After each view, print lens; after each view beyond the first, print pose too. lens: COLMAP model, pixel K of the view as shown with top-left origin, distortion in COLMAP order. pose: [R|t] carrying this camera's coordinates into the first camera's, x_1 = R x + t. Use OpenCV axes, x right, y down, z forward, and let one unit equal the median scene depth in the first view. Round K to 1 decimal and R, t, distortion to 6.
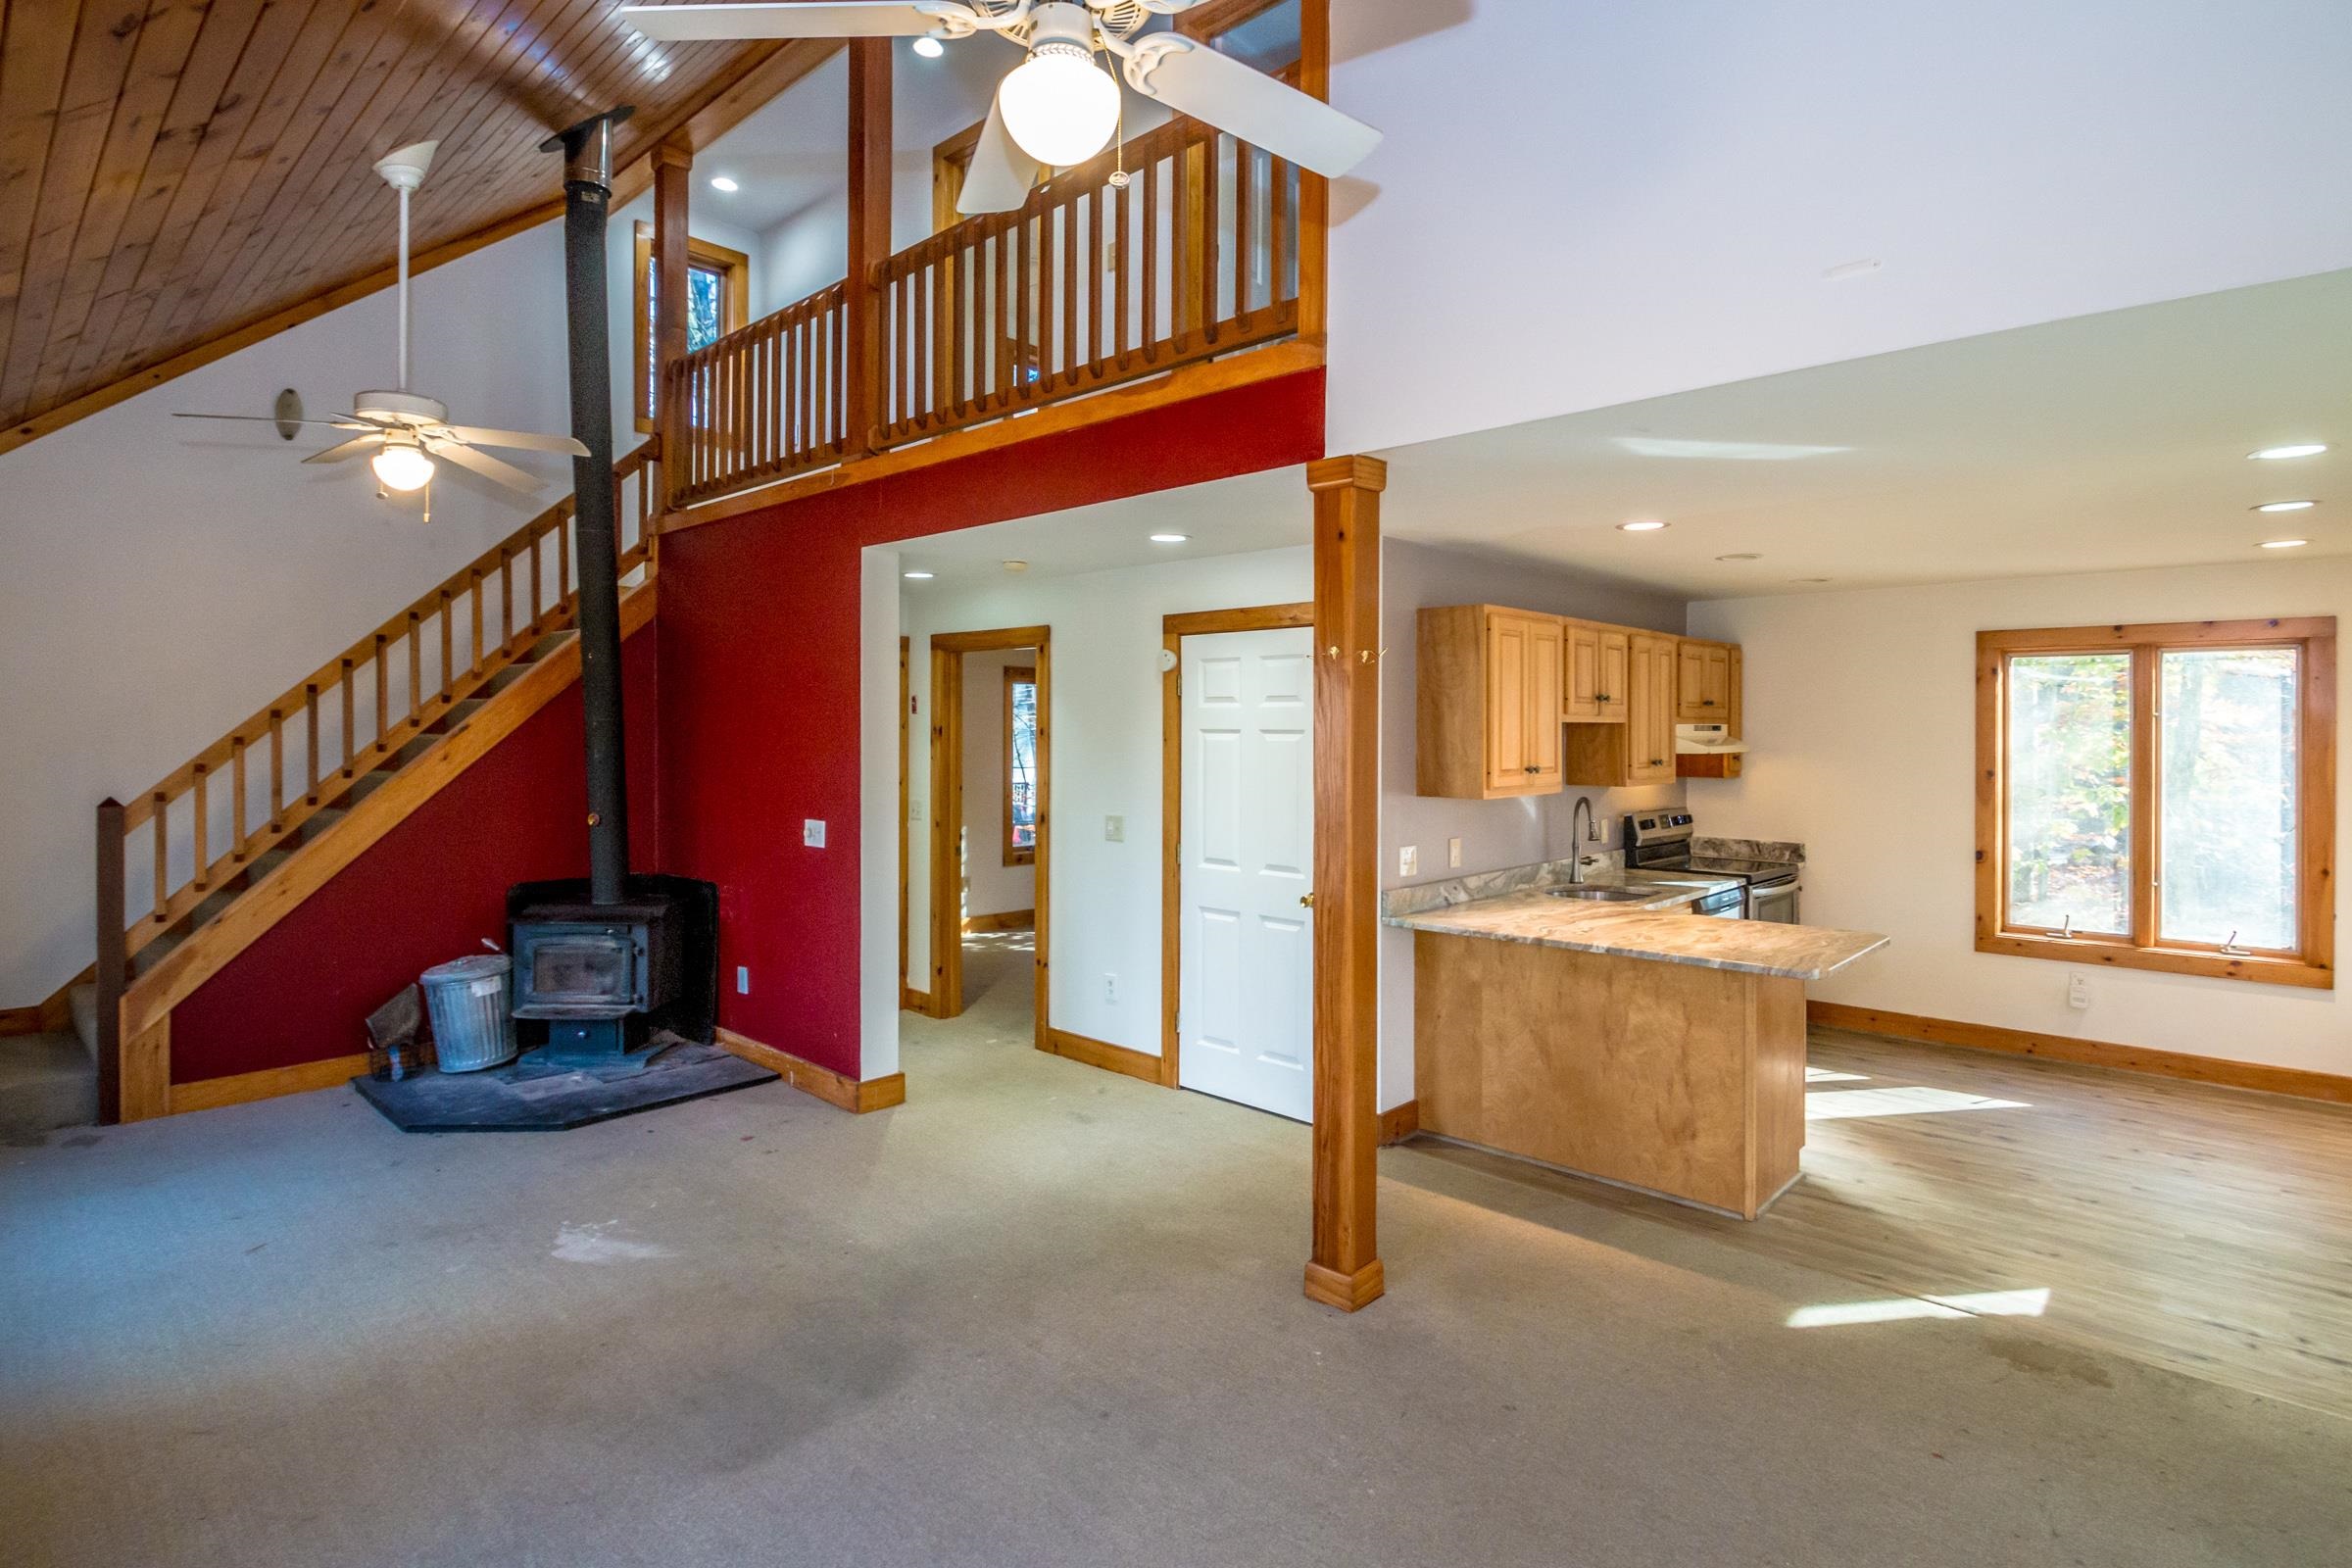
lens RADIAL K [[1182.9, 0, 1175.9], [0, 1182.9, 715.7], [0, 0, 1]] dist [0.000188, -0.013260]
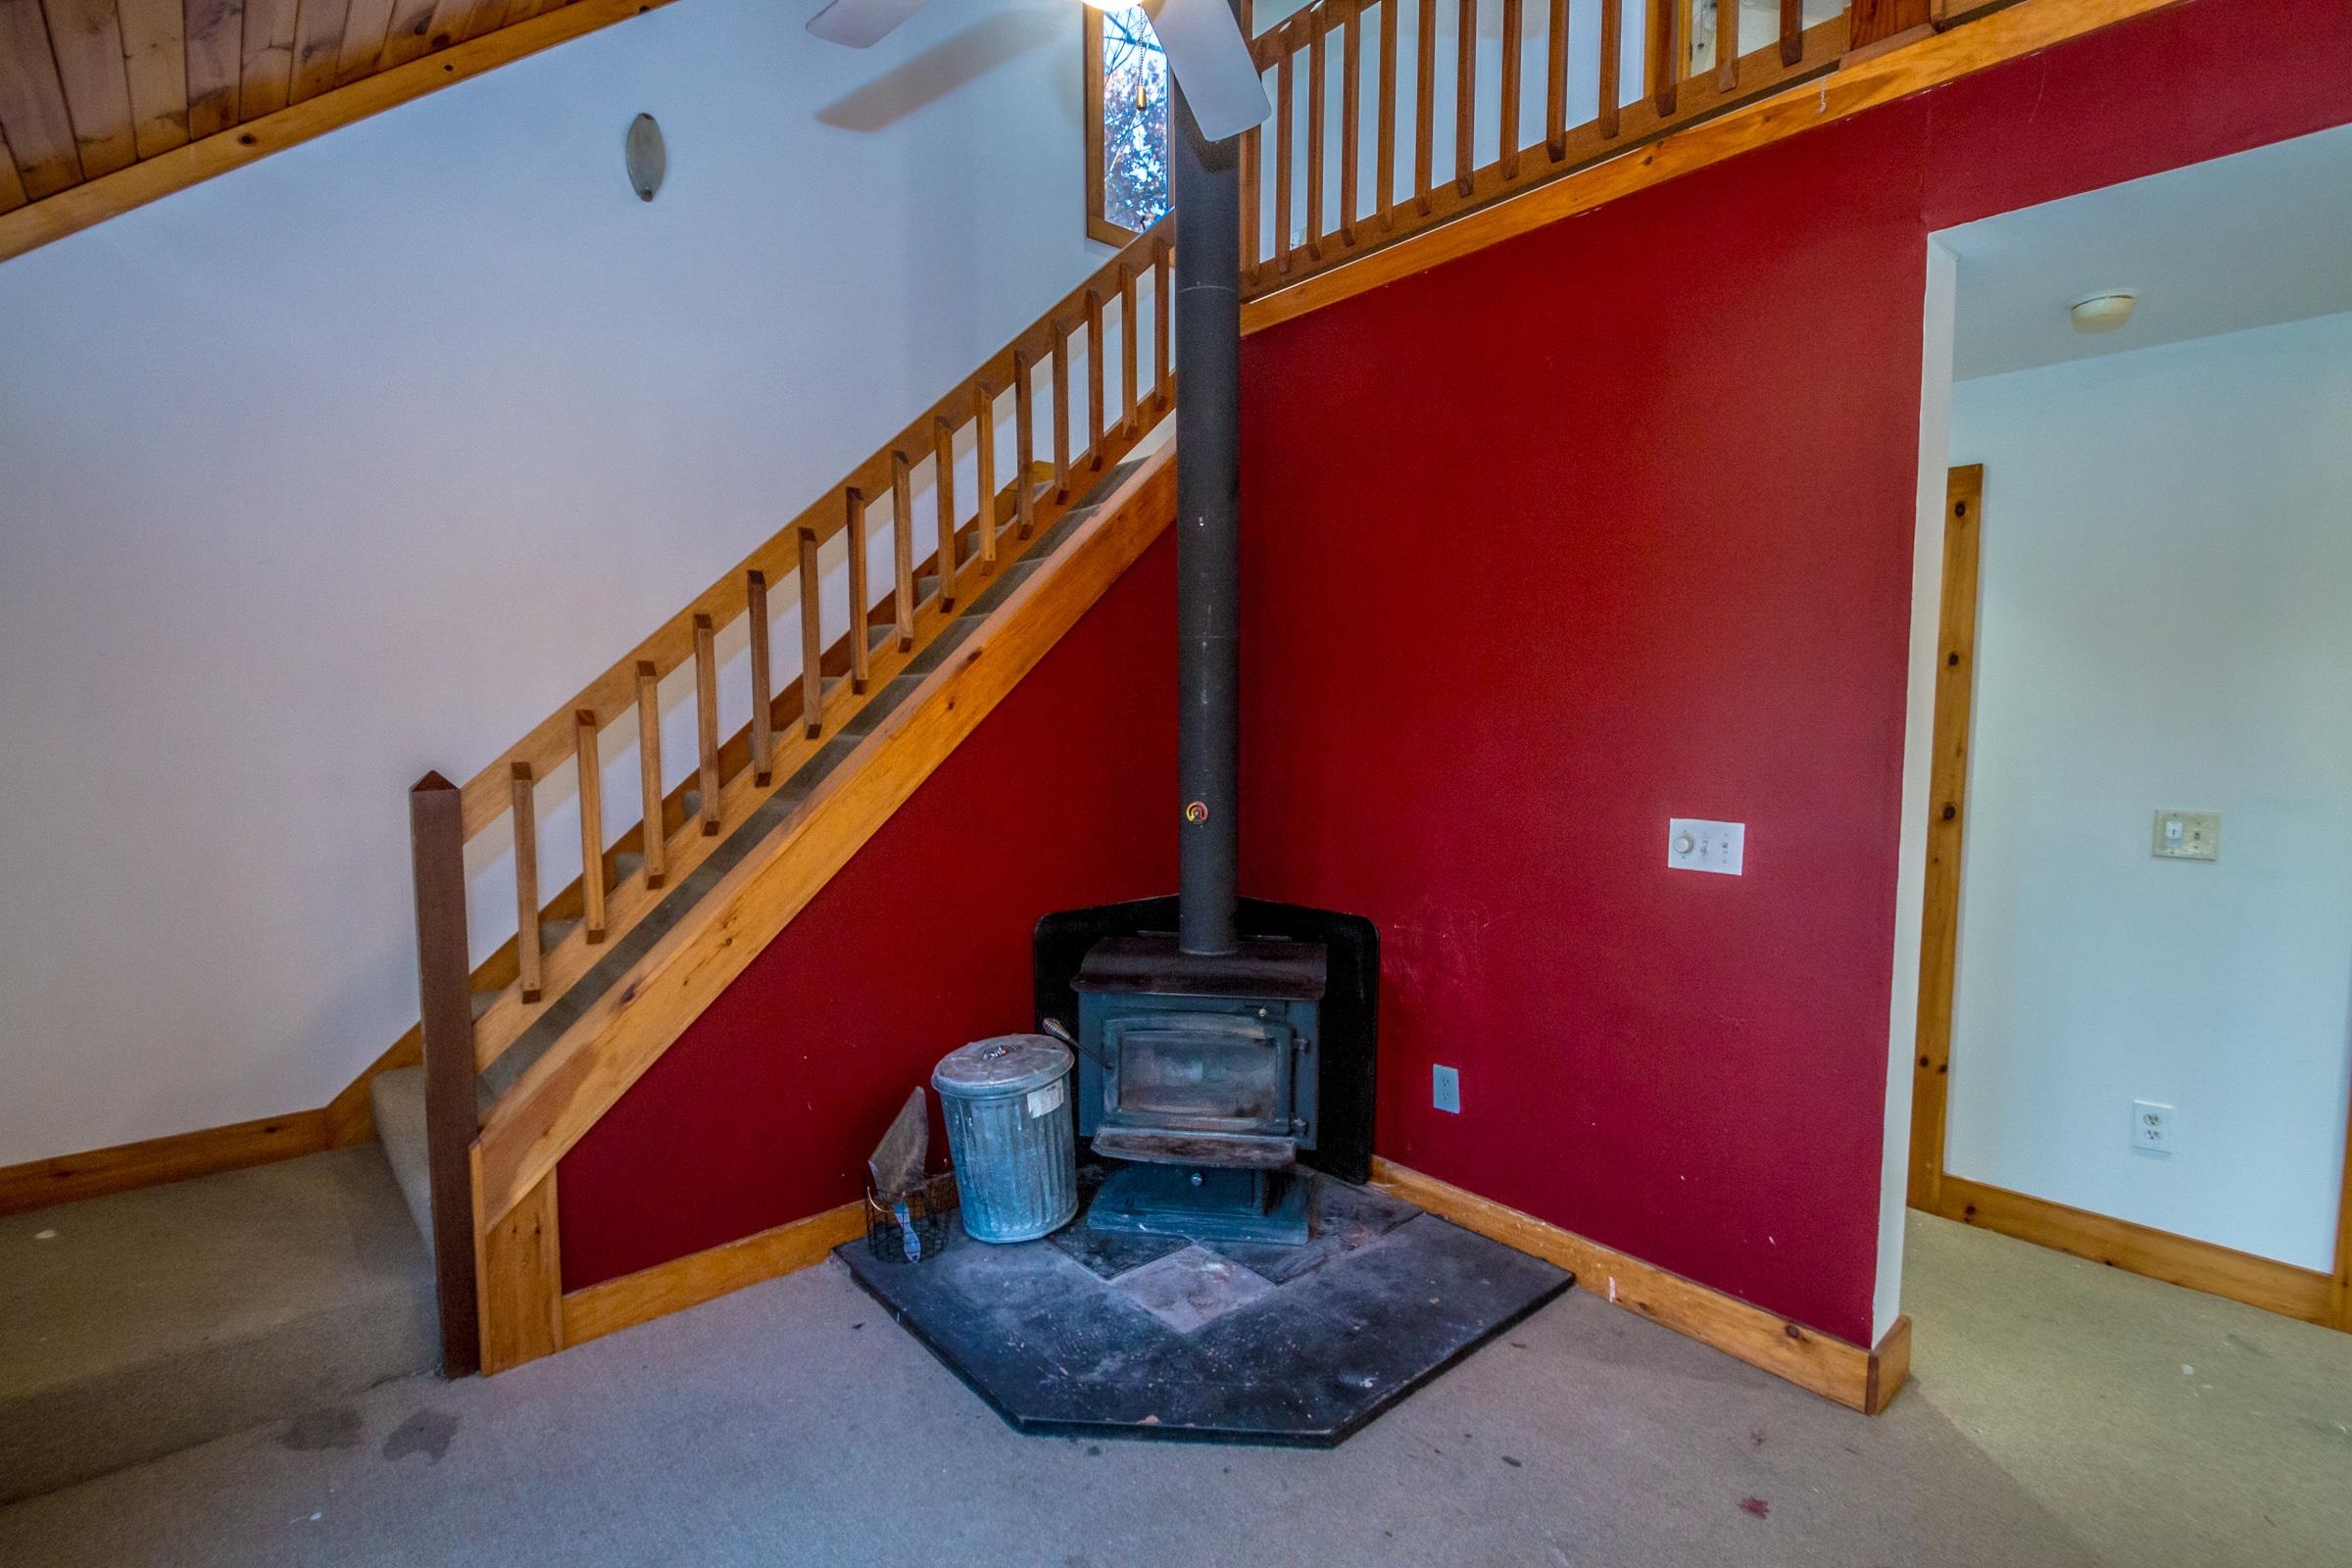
lens RADIAL K [[1110.8, 0, 1176.0], [0, 1110.8, 784.0], [0, 0, 1]] dist [0.001490, -0.000926]
pose [[0.993594, 0.006847, -0.112800, -0.474801], [0.002078, 0.996887, 0.078817, 0.033271], [0.112988, -0.078546, 0.990487, 0.494188]]
